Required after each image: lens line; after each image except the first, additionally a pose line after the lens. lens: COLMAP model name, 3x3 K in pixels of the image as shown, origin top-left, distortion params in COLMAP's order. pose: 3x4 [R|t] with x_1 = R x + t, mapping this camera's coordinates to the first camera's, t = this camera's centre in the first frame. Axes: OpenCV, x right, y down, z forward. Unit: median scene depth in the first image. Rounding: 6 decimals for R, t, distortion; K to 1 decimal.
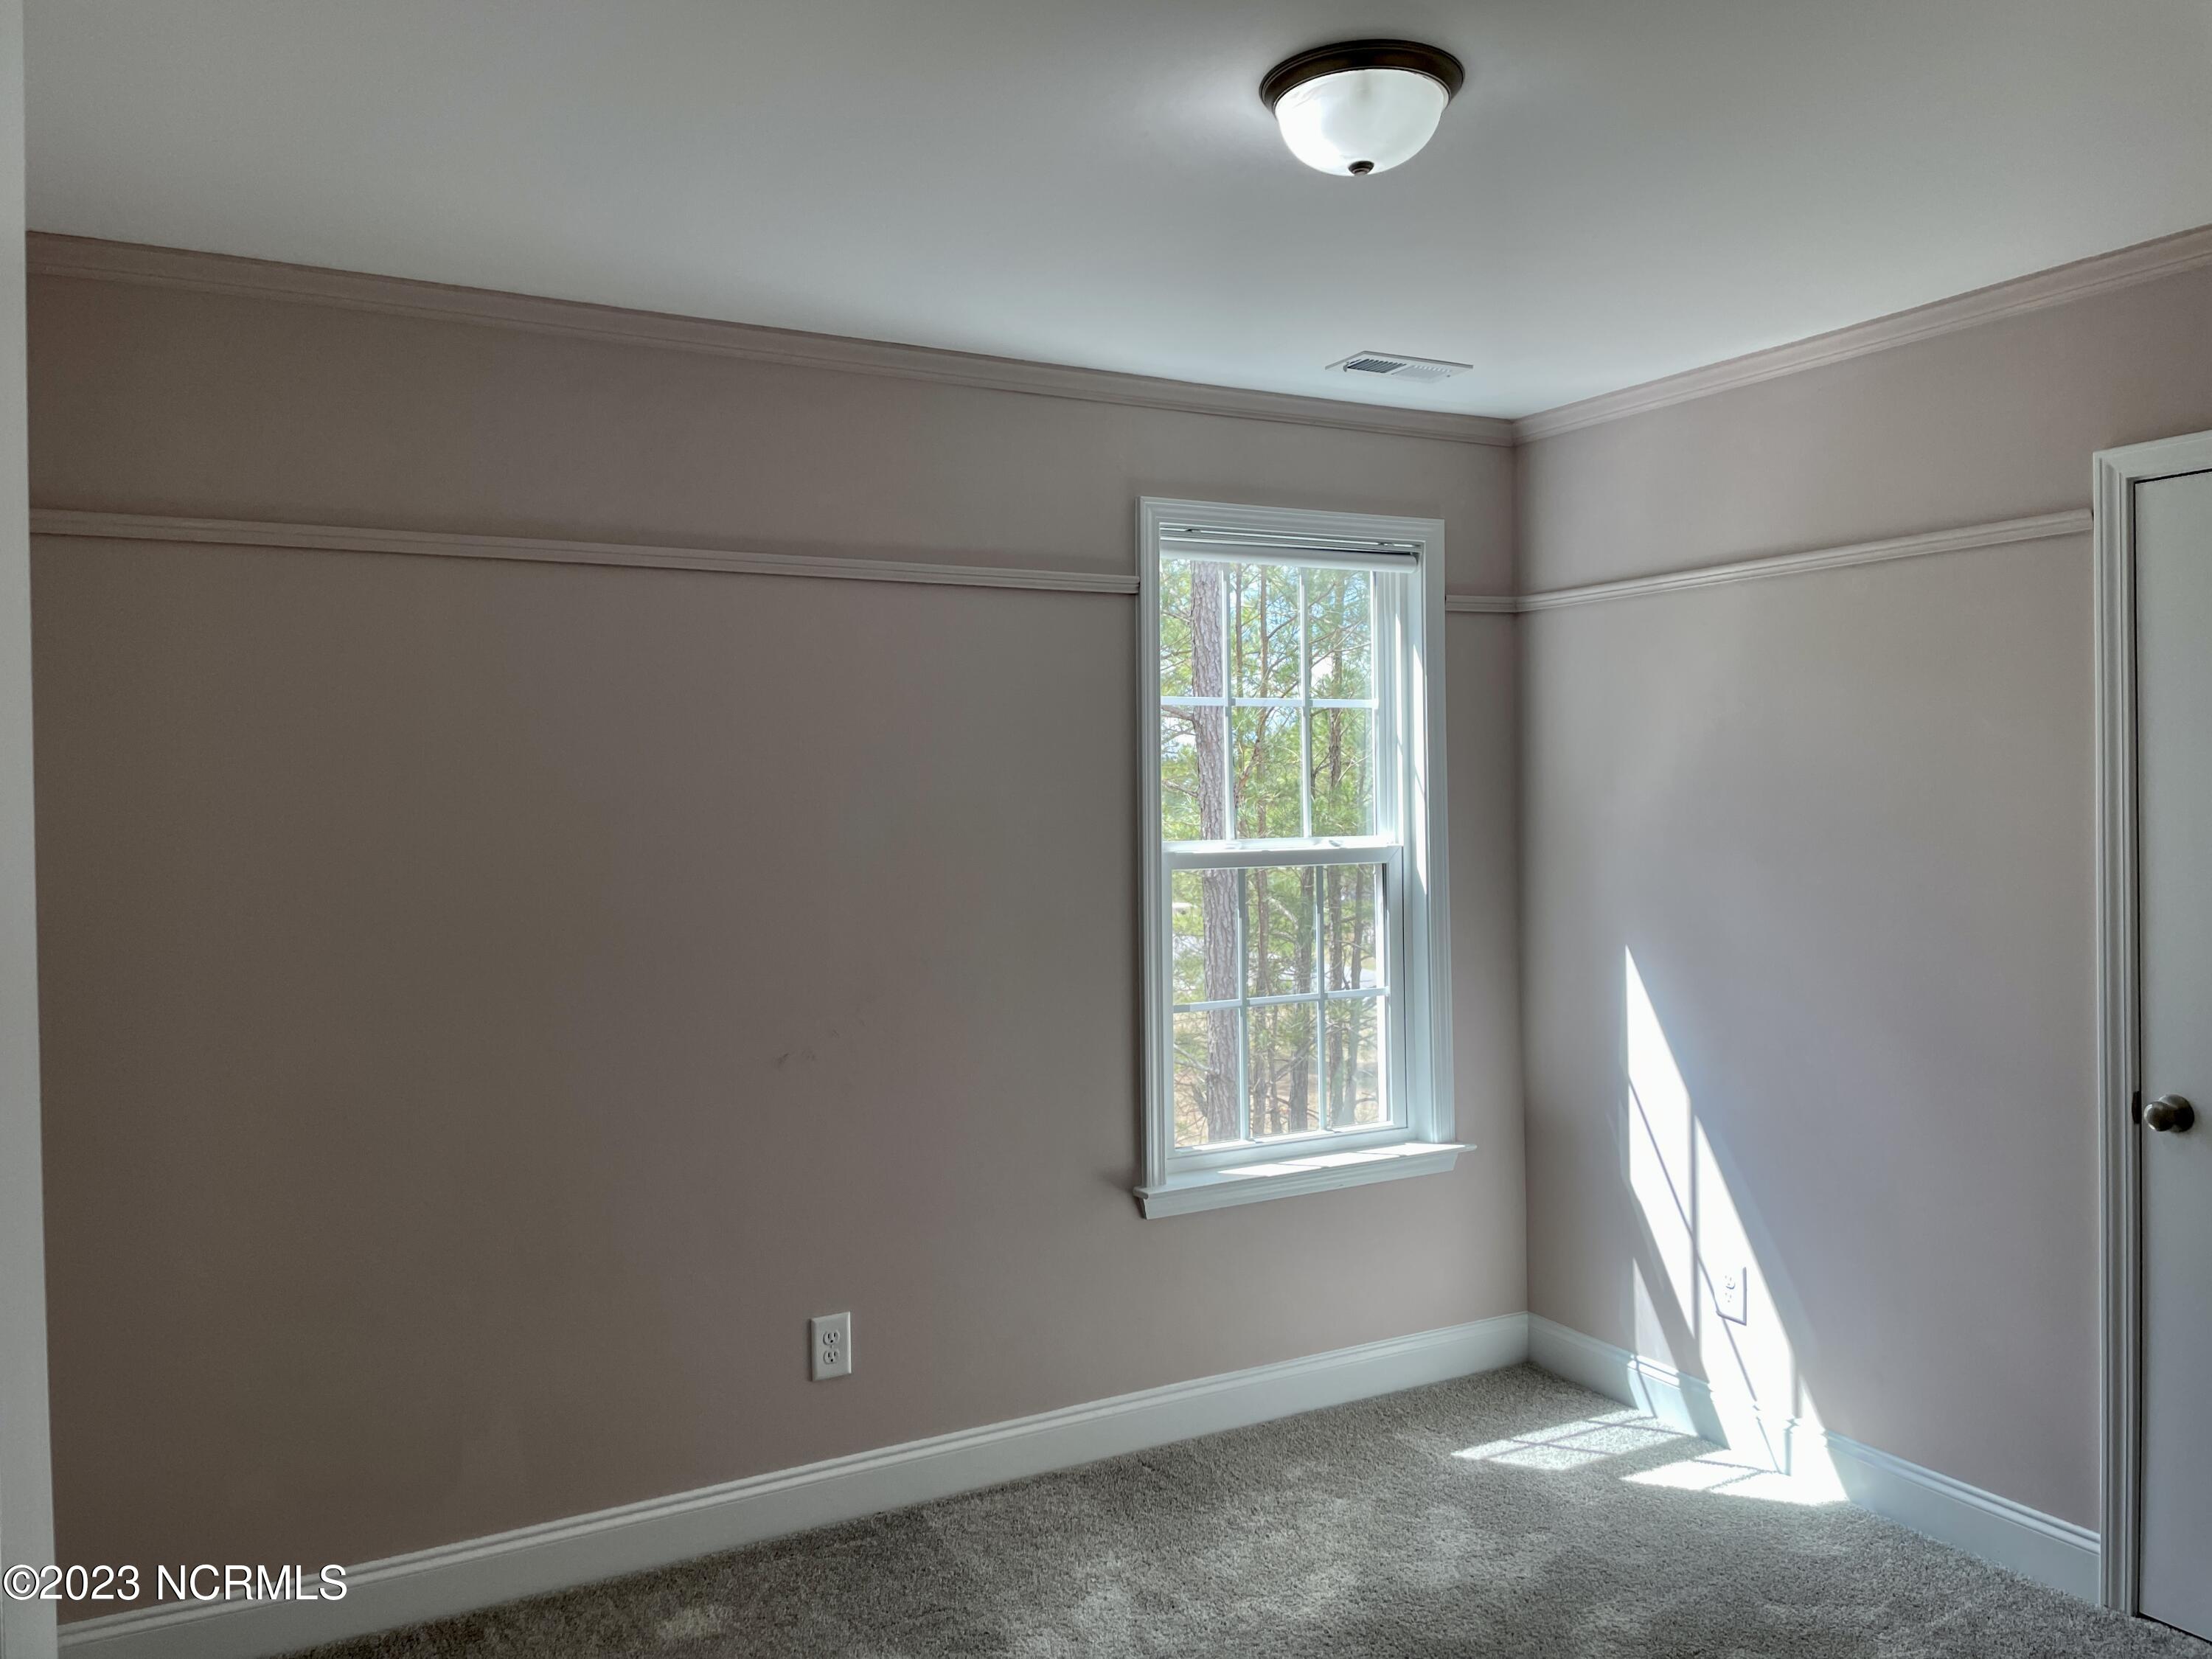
lens RADIAL K [[1659.0, 0, 1098.4], [0, 1659.0, 804.4], [0, 0, 1]] dist [0.073484, -0.096533]
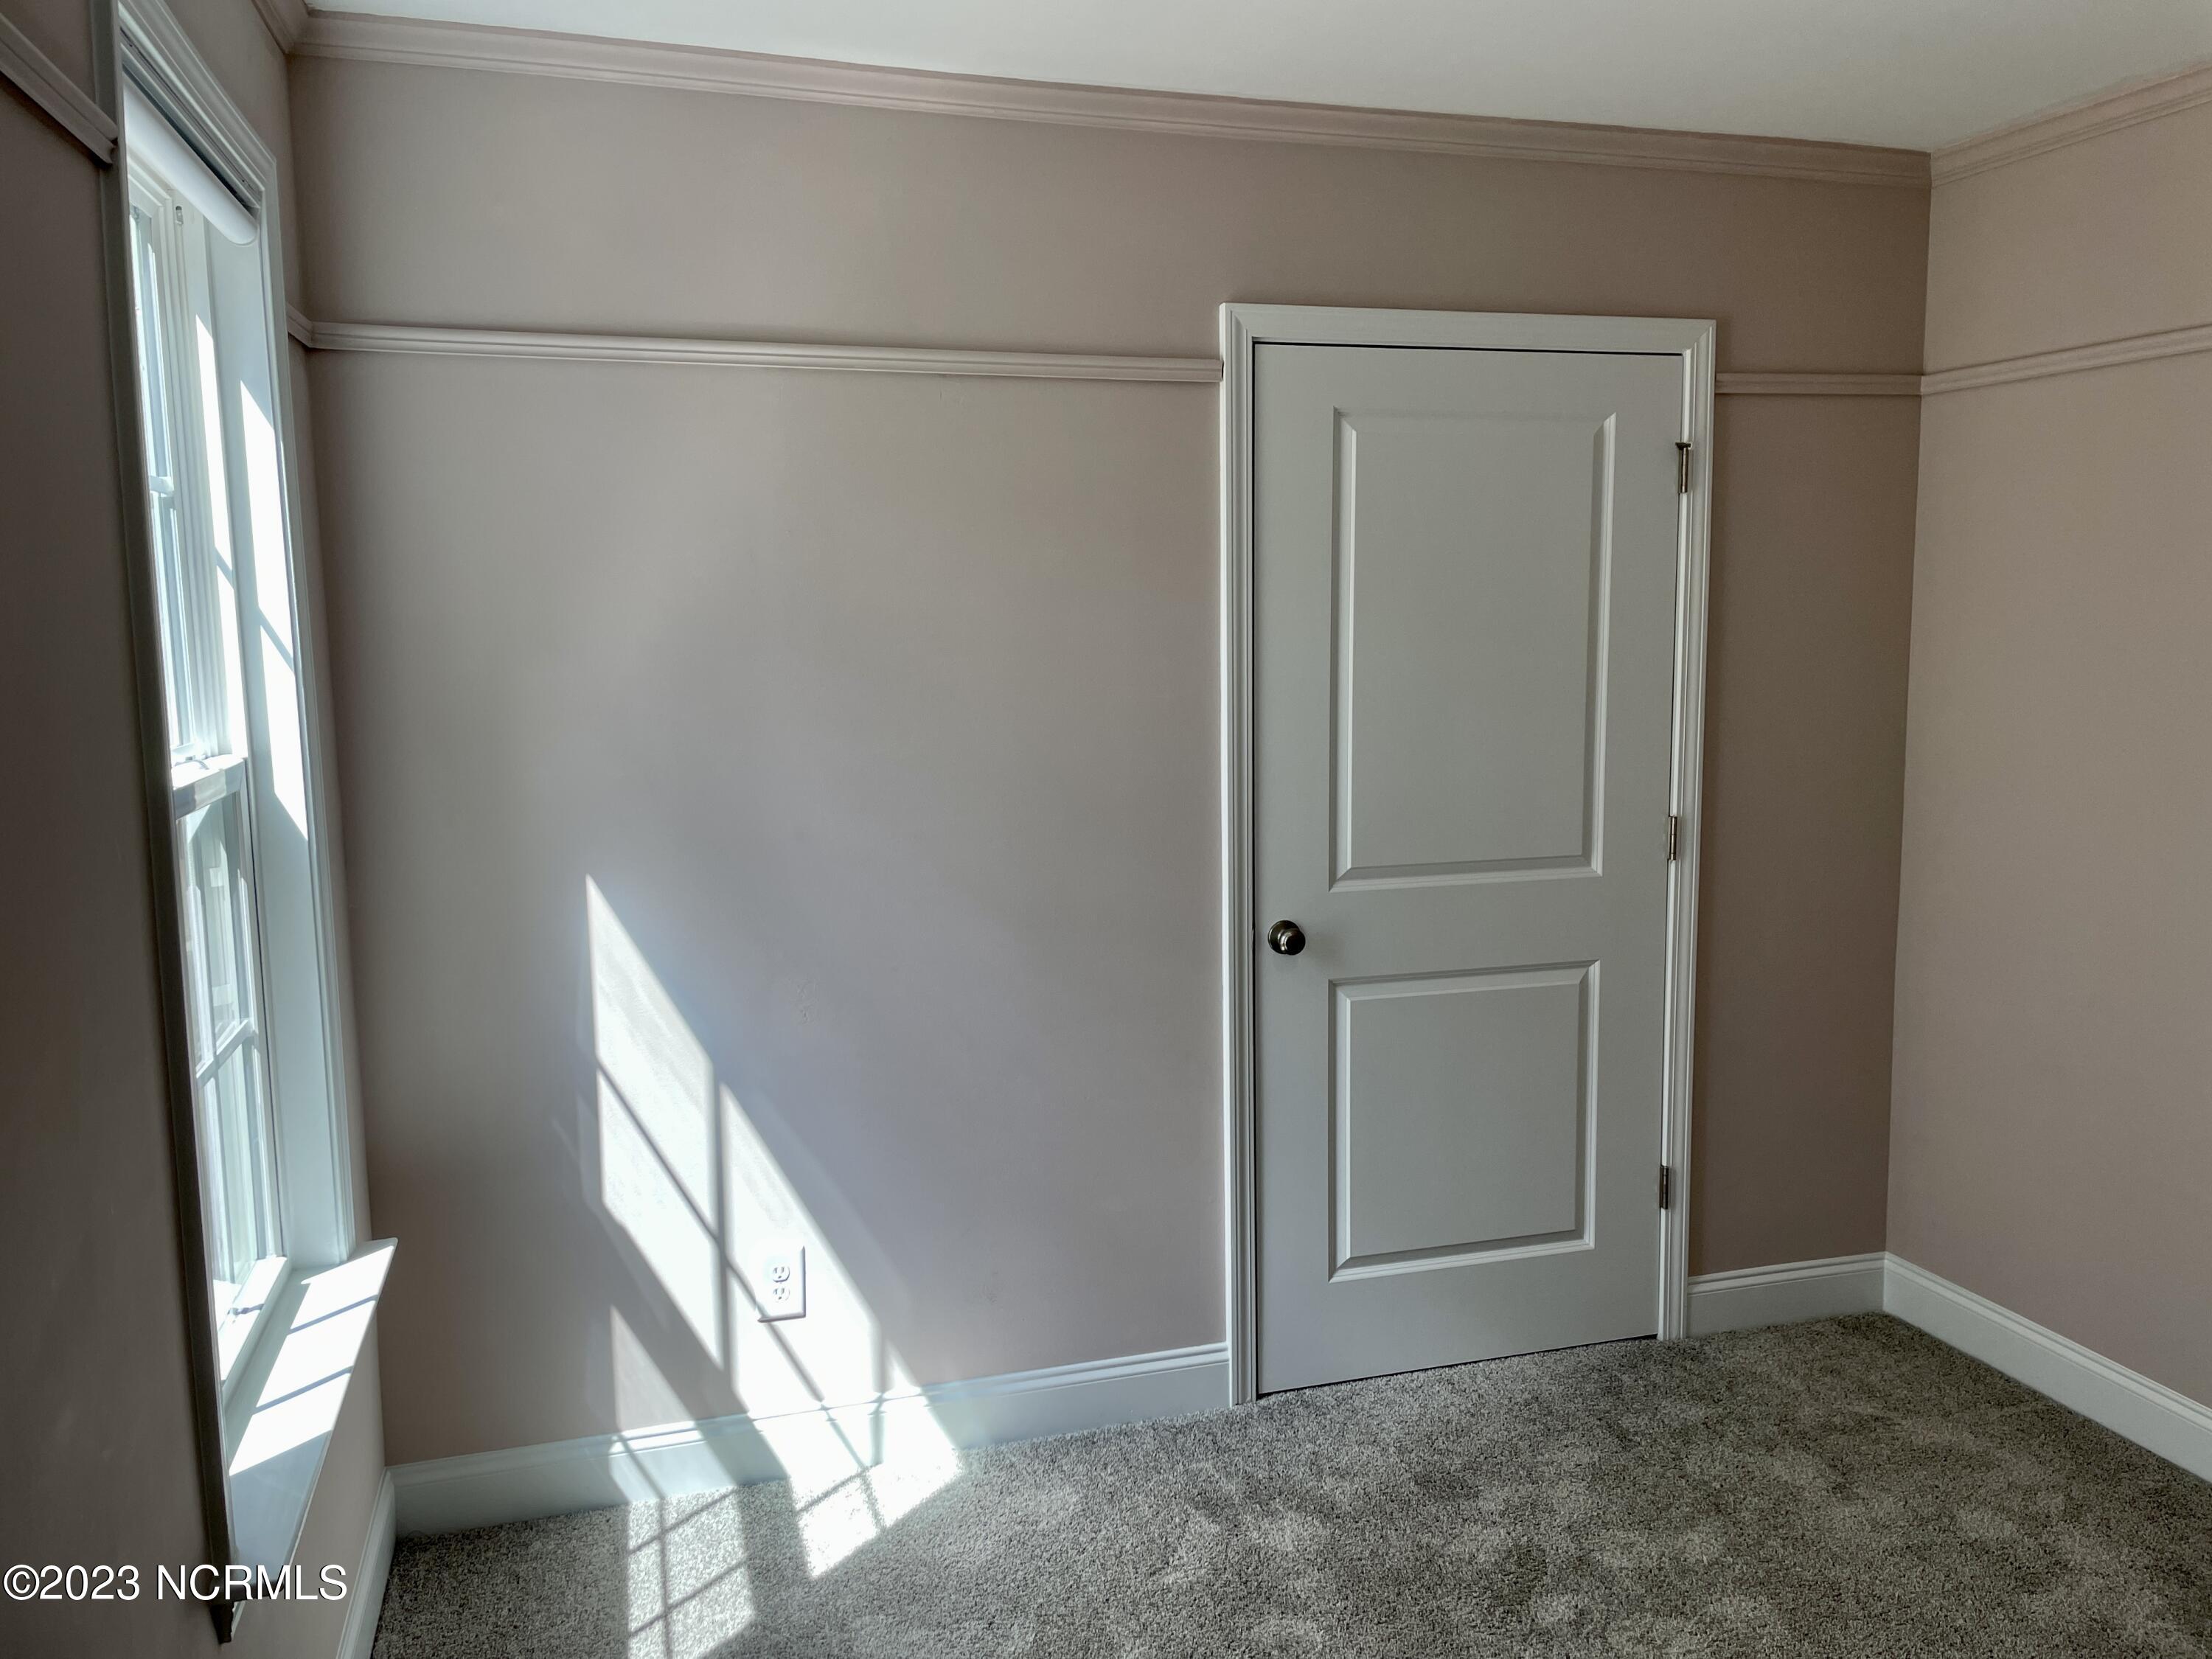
lens RADIAL K [[1659.0, 0, 1120.1], [0, 1659.0, 813.9], [0, 0, 1]] dist [0.073484, -0.096533]
pose [[0.190780, -0.107561, 0.975722, -0.348260], [0.017805, 0.994194, 0.106116, -0.011284], [-0.981471, -0.002872, 0.191587, 0.717980]]
